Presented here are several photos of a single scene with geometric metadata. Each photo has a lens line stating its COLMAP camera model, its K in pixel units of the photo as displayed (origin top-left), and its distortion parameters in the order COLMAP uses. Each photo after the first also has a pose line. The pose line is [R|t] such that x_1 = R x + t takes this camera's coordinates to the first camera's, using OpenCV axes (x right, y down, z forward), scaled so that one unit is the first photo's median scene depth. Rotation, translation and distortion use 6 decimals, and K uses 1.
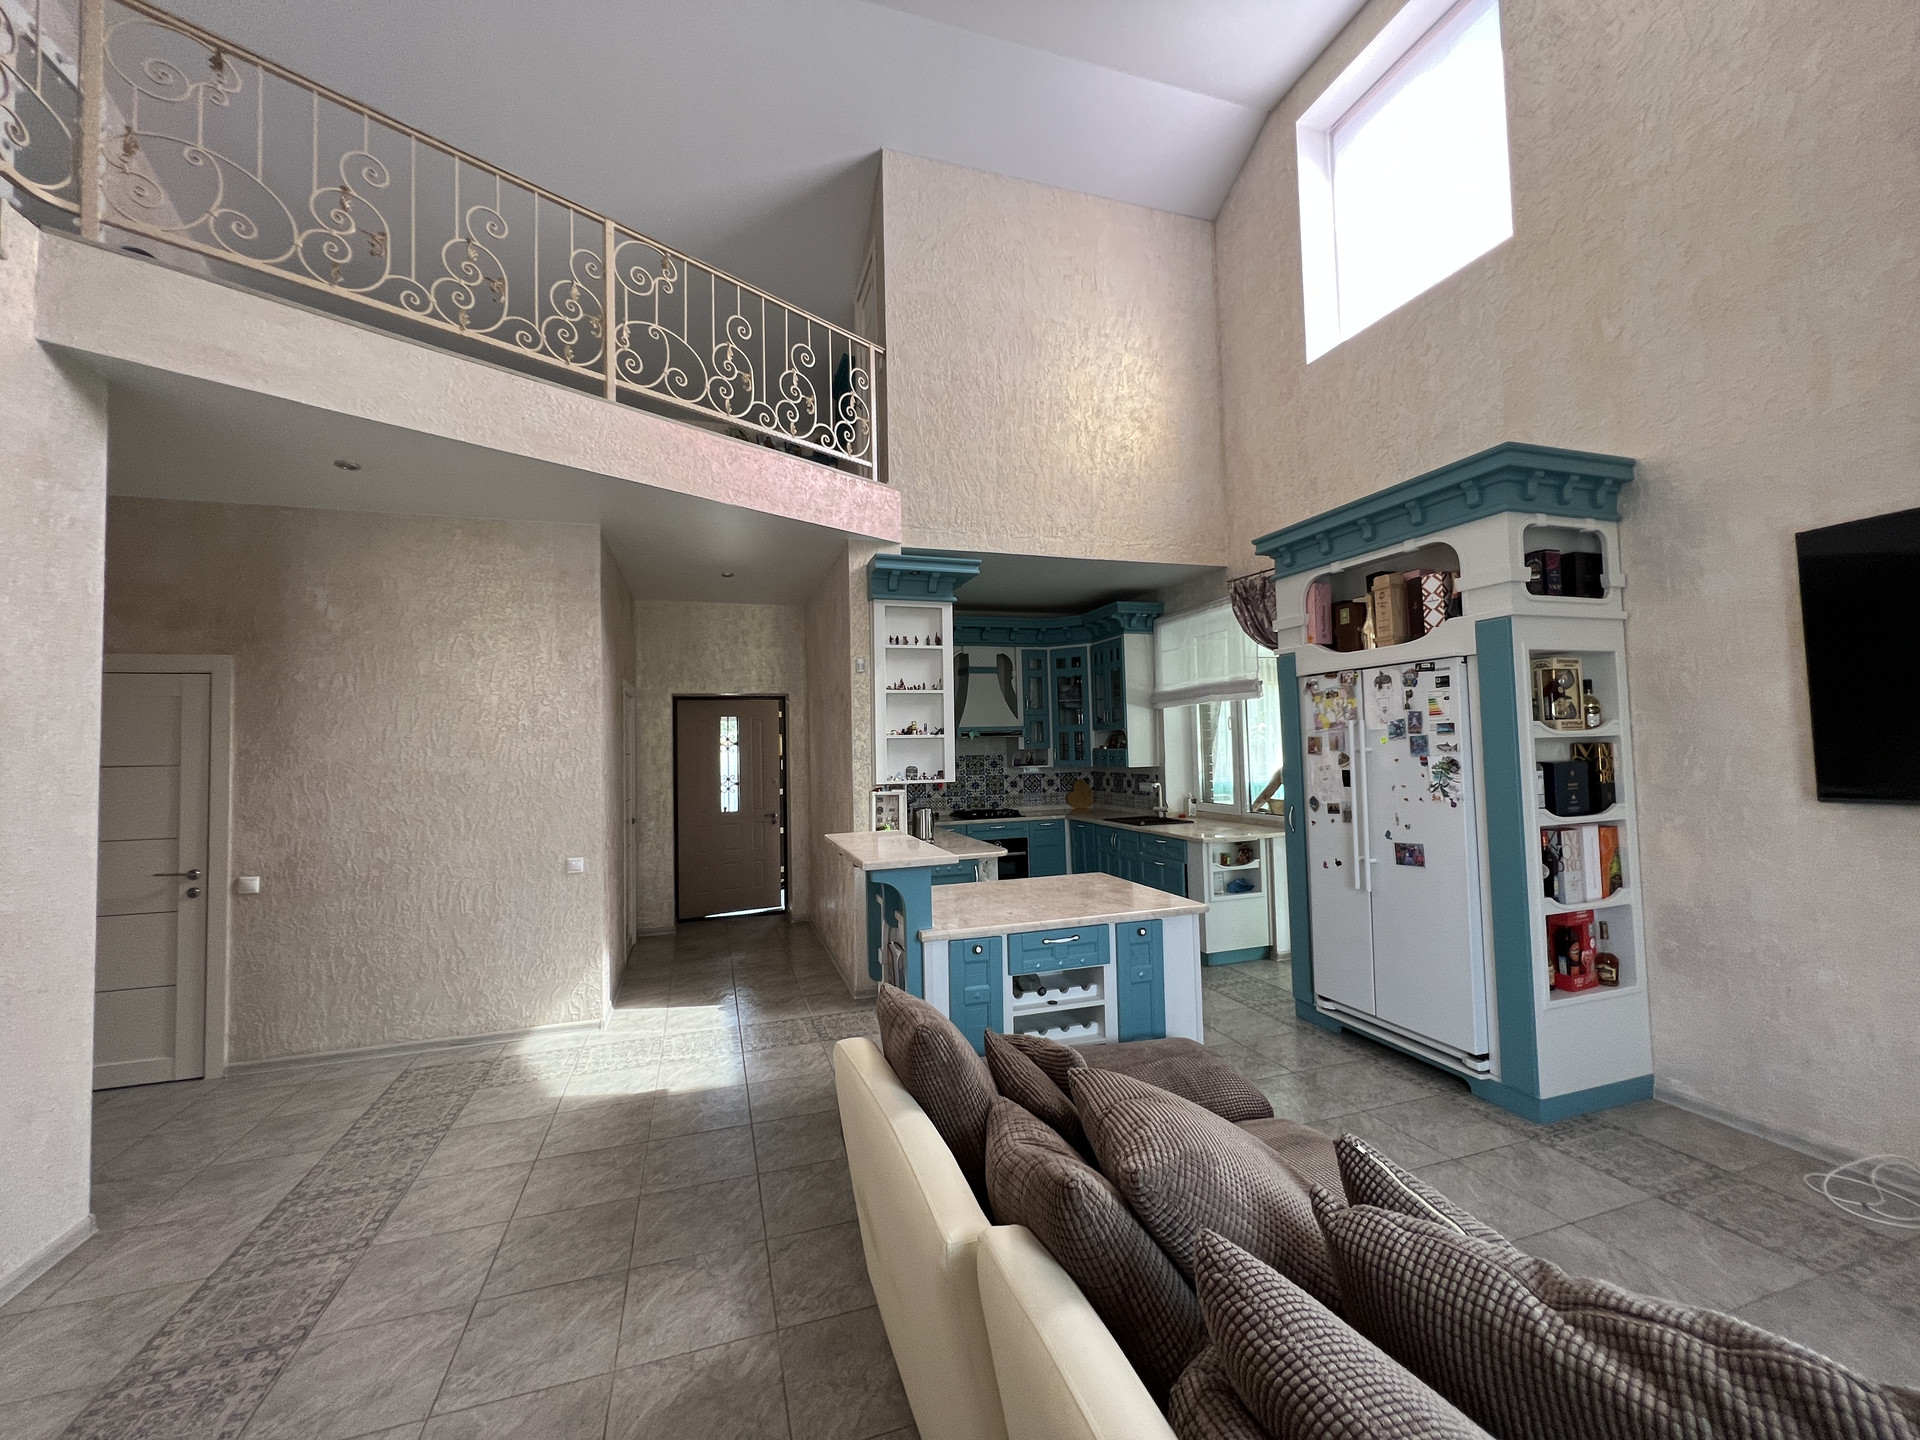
lens RADIAL K [[770.7, 0, 952.7], [0, 770.7, 713.5], [0, 0, 1]] dist [-0.004089, 0.000768]
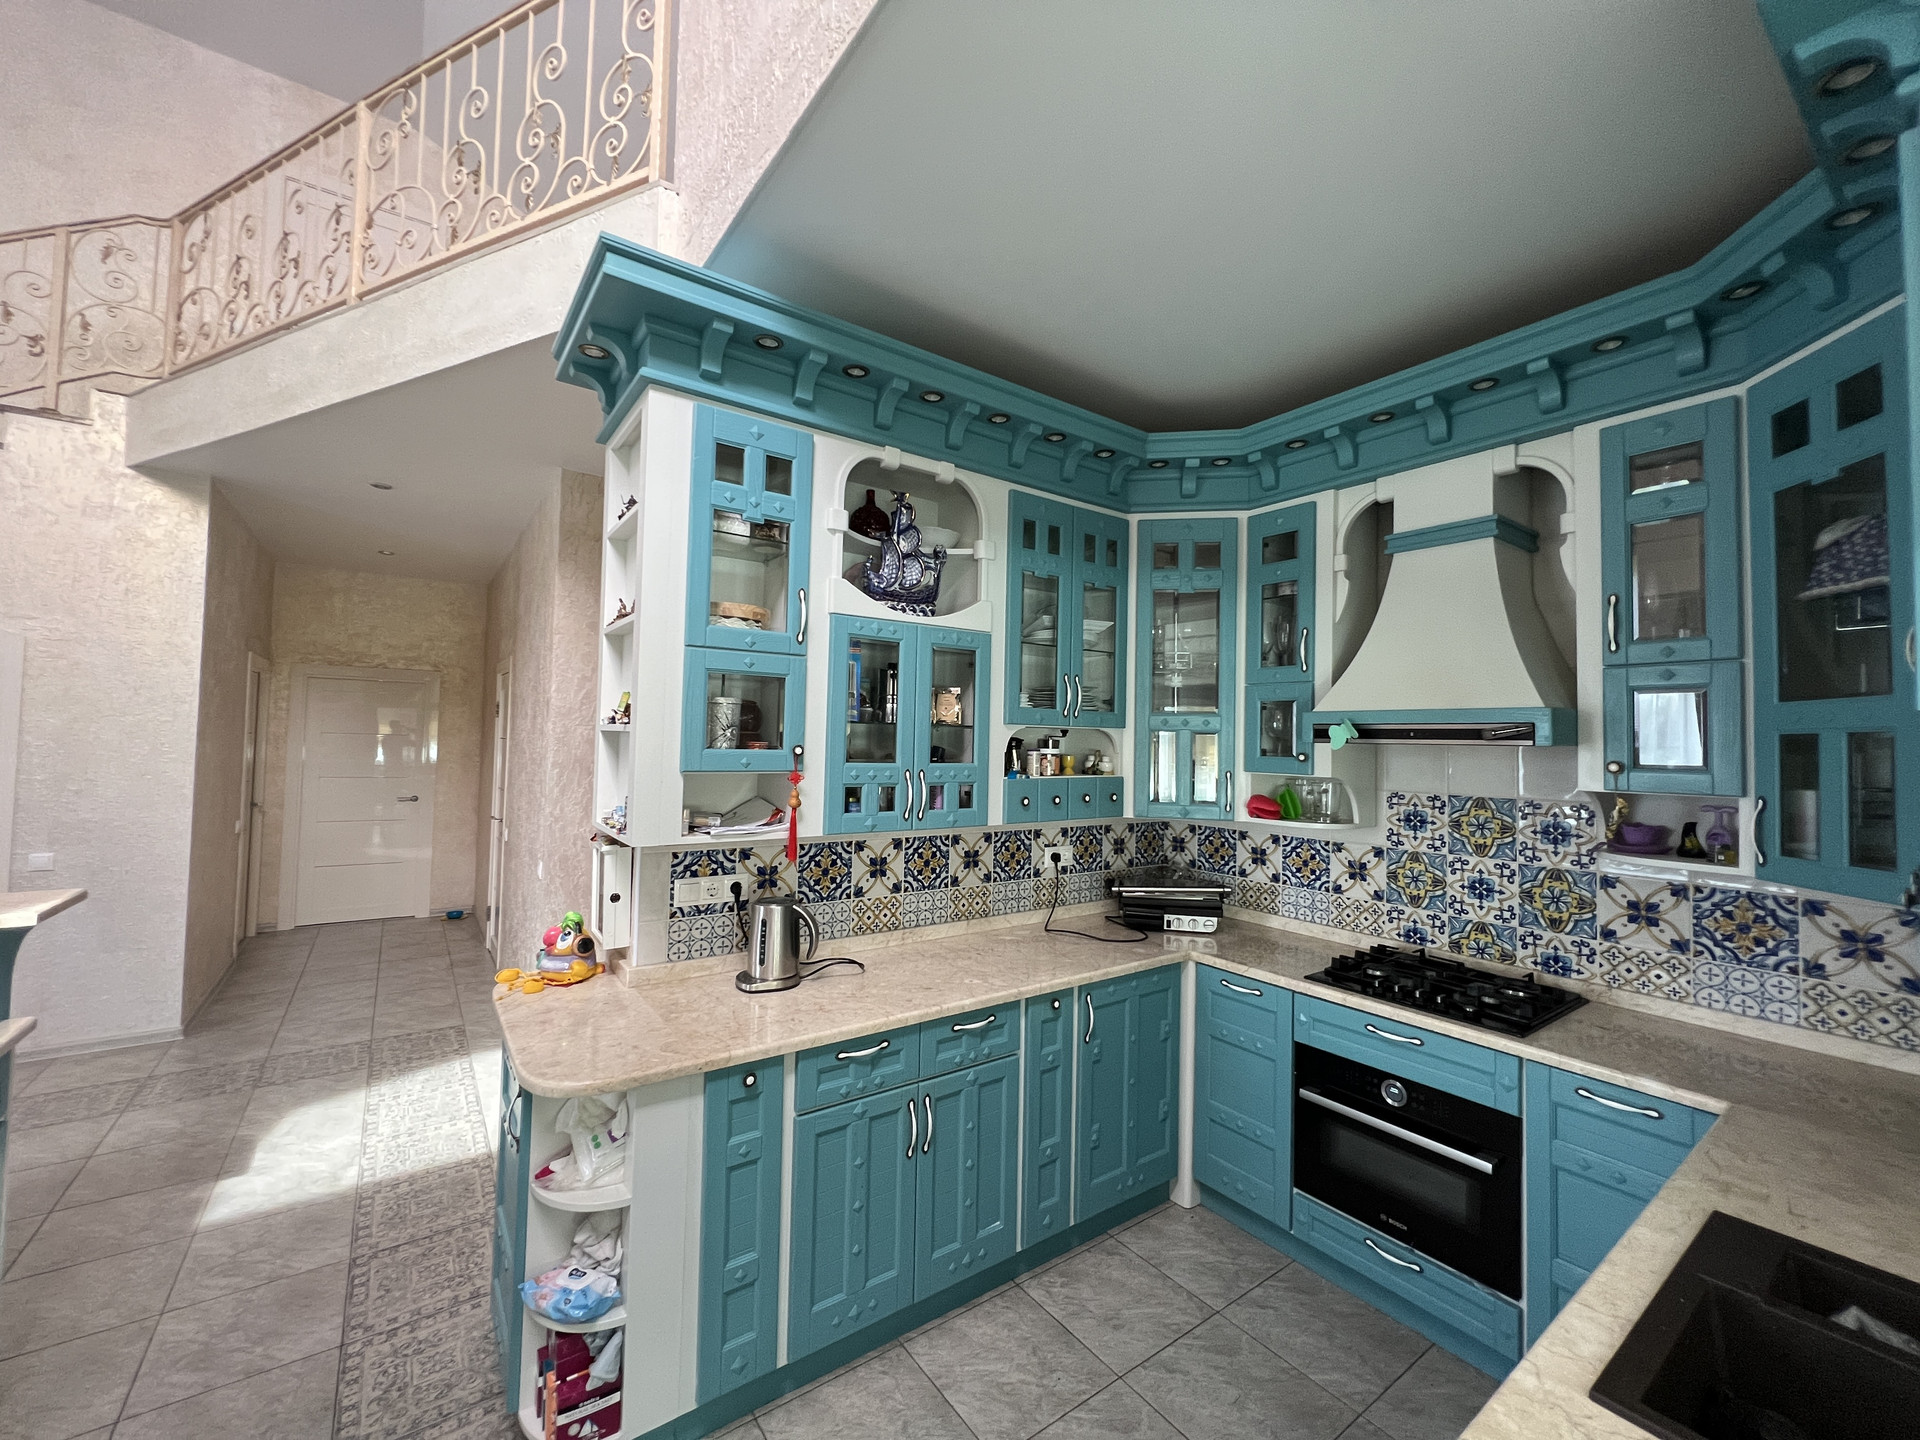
lens RADIAL K [[770.7, 0, 955.3], [0, 770.7, 715.3], [0, 0, 1]] dist [-0.004089, 0.000768]
pose [[0.306588, -0.000165, -0.951842, 0.382560], [0.010911, 0.999935, 0.003342, 0.021091], [0.951780, -0.011410, 0.306570, 0.949995]]
